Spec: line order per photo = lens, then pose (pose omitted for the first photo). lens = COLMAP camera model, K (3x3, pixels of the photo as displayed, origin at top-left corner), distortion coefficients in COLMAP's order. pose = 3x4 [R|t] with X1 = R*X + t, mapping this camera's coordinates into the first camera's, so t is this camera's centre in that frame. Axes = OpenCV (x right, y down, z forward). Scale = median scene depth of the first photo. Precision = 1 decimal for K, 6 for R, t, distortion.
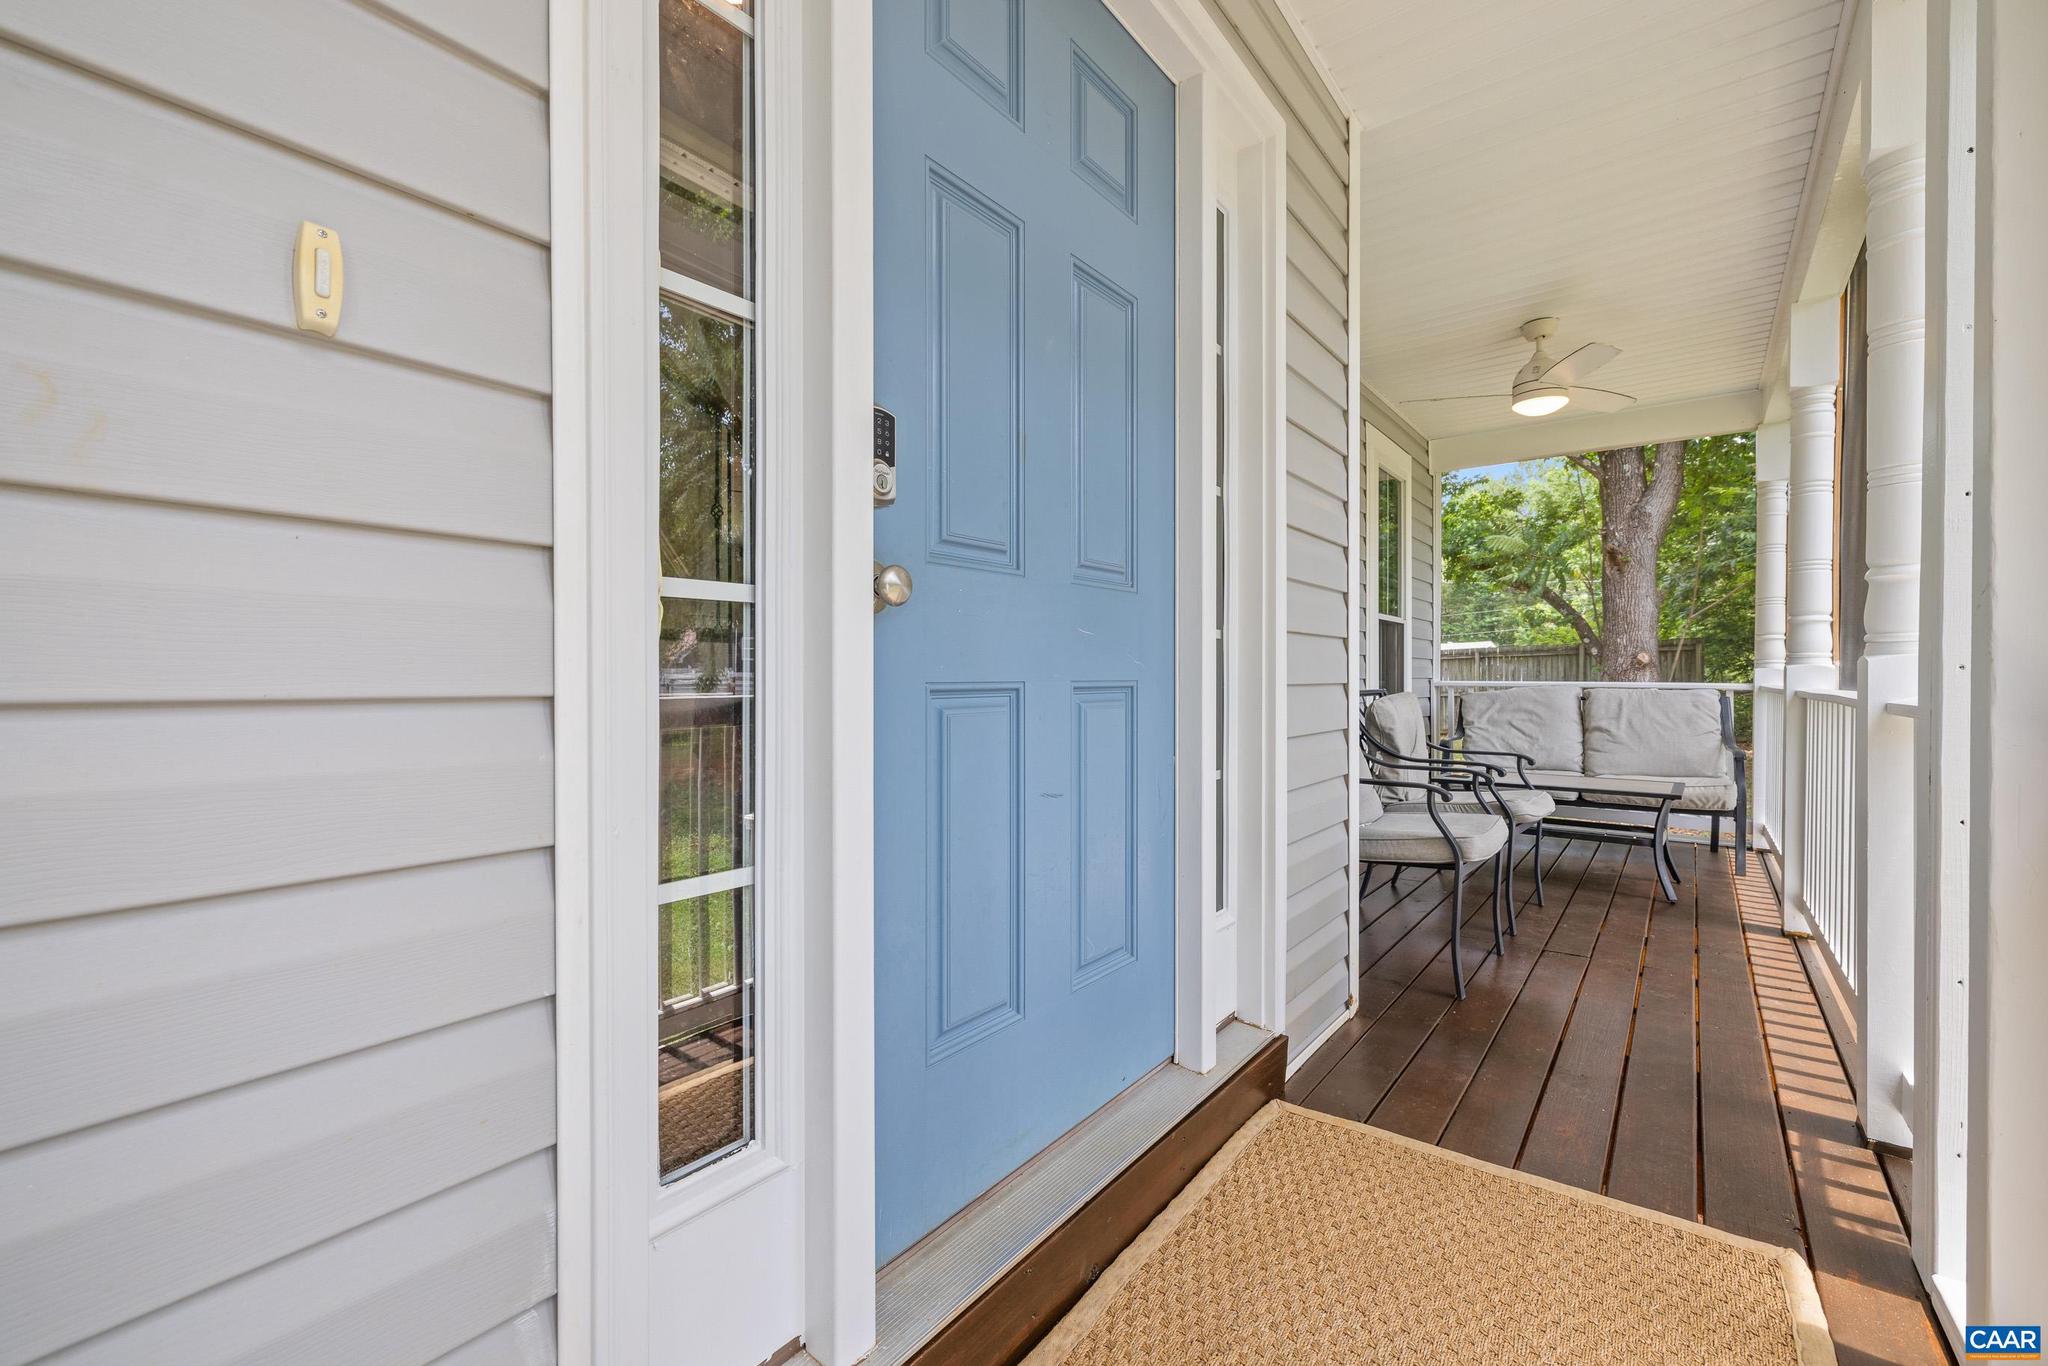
lens RADIAL K [[867.9, 0, 1011.7], [0, 867.9, 682.7], [0, 0, 1]] dist [-0.004776, -0.000003]
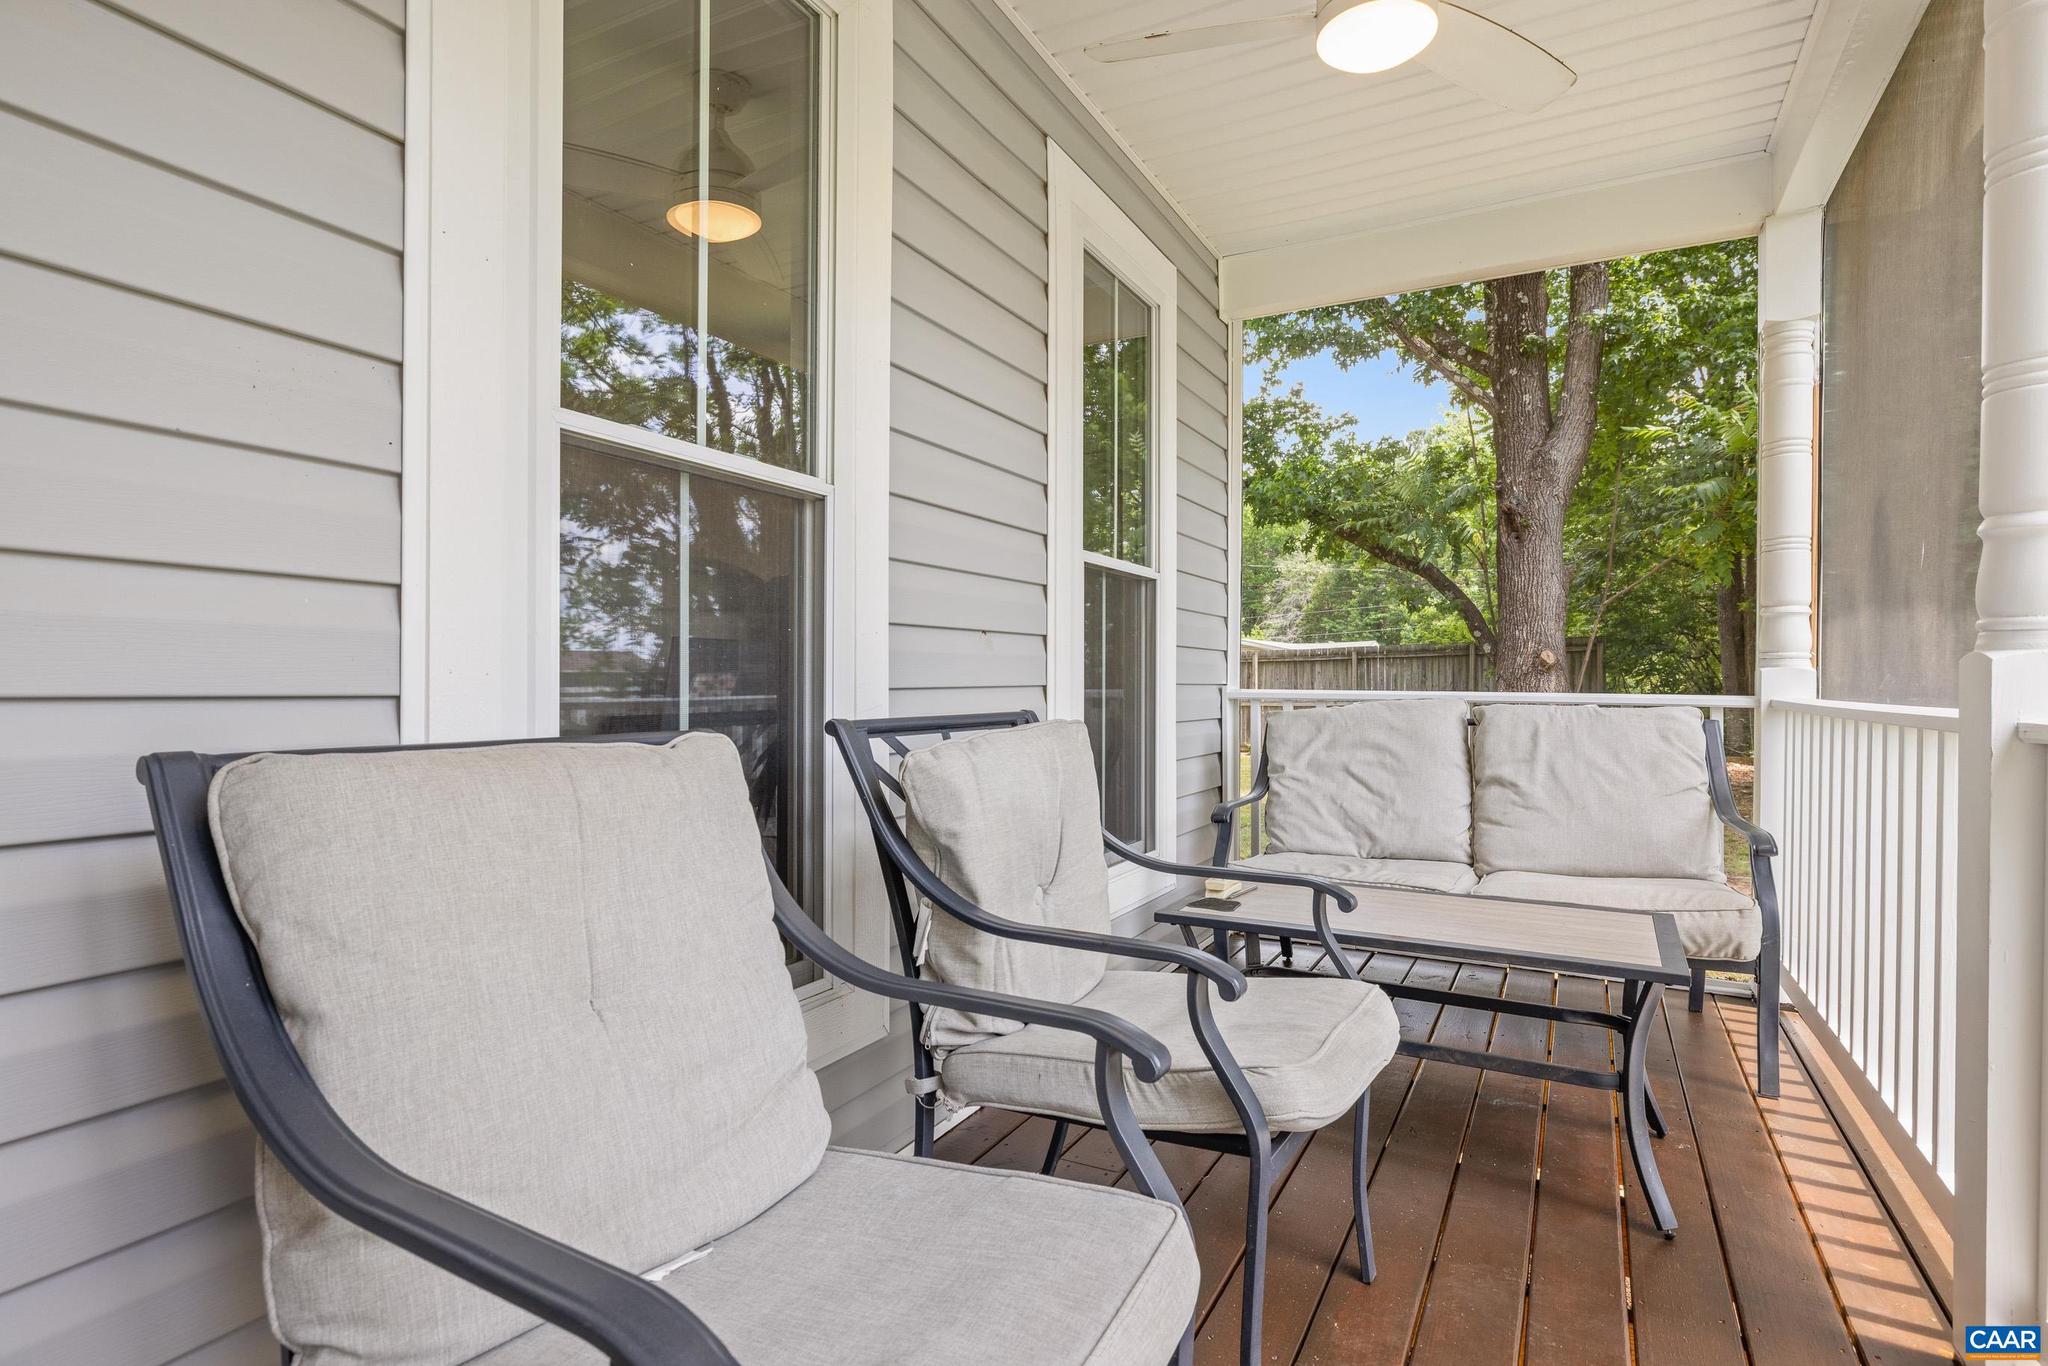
lens RADIAL K [[1017.9, 0, 1028.0], [0, 1017.9, 684.8], [0, 0, 1]] dist [-0.006239, -0.000006]
pose [[0.985671, 0.002116, 0.168666, 0.208724], [-0.001549, 0.999993, -0.003495, -0.002204], [-0.168672, 0.003184, 0.985667, 0.314124]]
